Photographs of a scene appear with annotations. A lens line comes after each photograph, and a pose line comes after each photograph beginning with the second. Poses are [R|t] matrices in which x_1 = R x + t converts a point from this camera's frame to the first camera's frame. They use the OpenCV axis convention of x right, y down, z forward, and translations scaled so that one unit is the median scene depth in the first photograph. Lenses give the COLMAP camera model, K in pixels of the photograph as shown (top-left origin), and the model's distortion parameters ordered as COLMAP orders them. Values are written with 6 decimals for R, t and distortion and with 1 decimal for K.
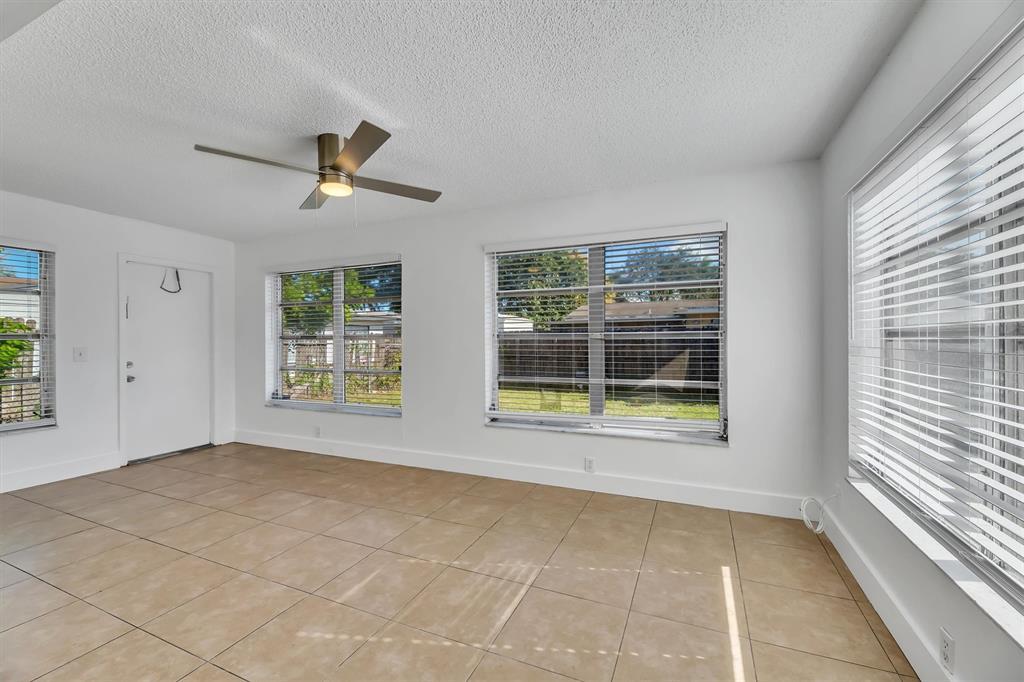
lens RADIAL K [[420.3, 0, 492.9], [0, 420.3, 339.7], [0, 0, 1]] dist [0.000924, -0.000443]
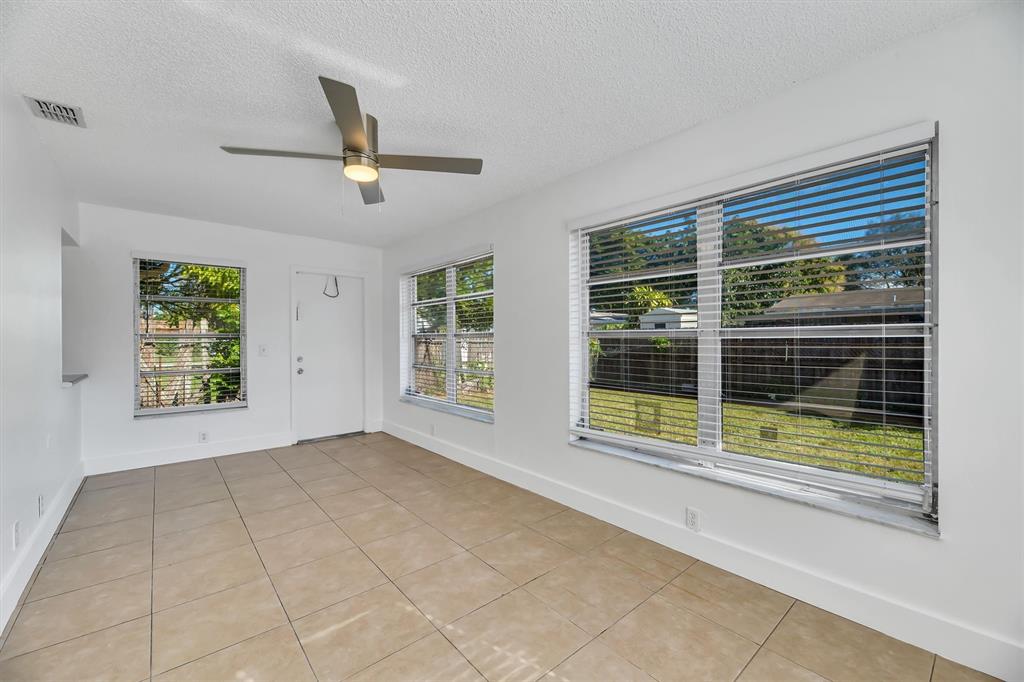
lens RADIAL K [[417.6, 0, 512.0], [0, 417.6, 341.0], [0, 0, 1]] dist [-0.003267, -0.000480]
pose [[0.913409, 0.002790, -0.407034, 0.224617], [0.000851, 0.999961, 0.008764, -0.002983], [0.407043, -0.008351, 0.913371, 0.238186]]
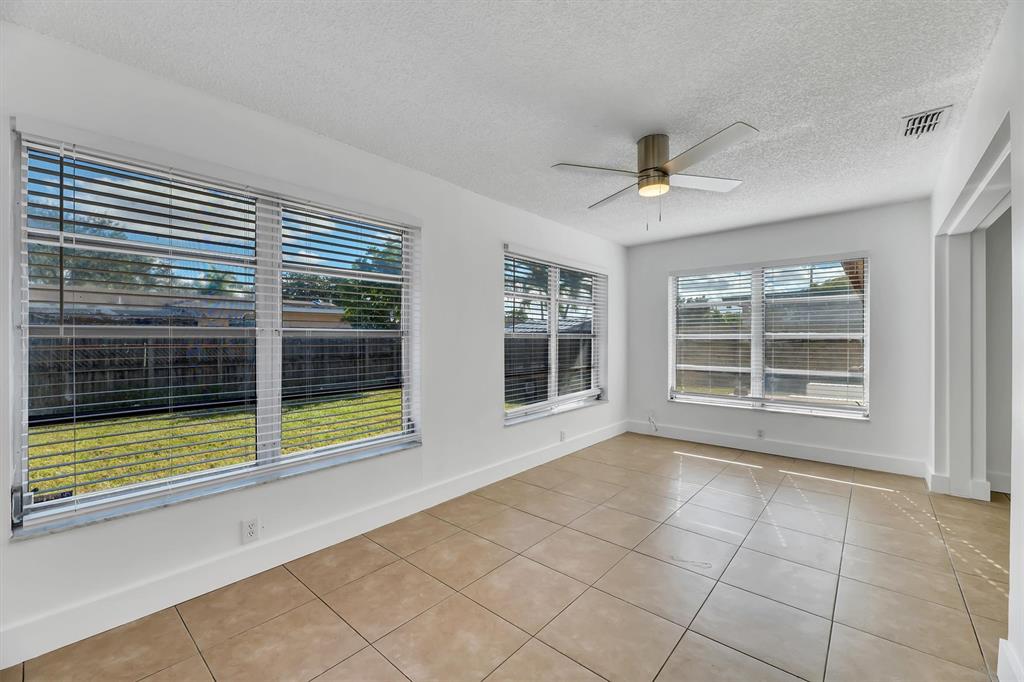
lens RADIAL K [[492.3, 0, 454.7], [0, 492.3, 339.6], [0, 0, 1]] dist [-0.003876, -0.002003]
pose [[0.257705, -0.001299, 0.966223, -1.259493], [-0.003033, 0.999993, 0.002154, -0.001903], [-0.966219, -0.003486, 0.257699, 0.886729]]
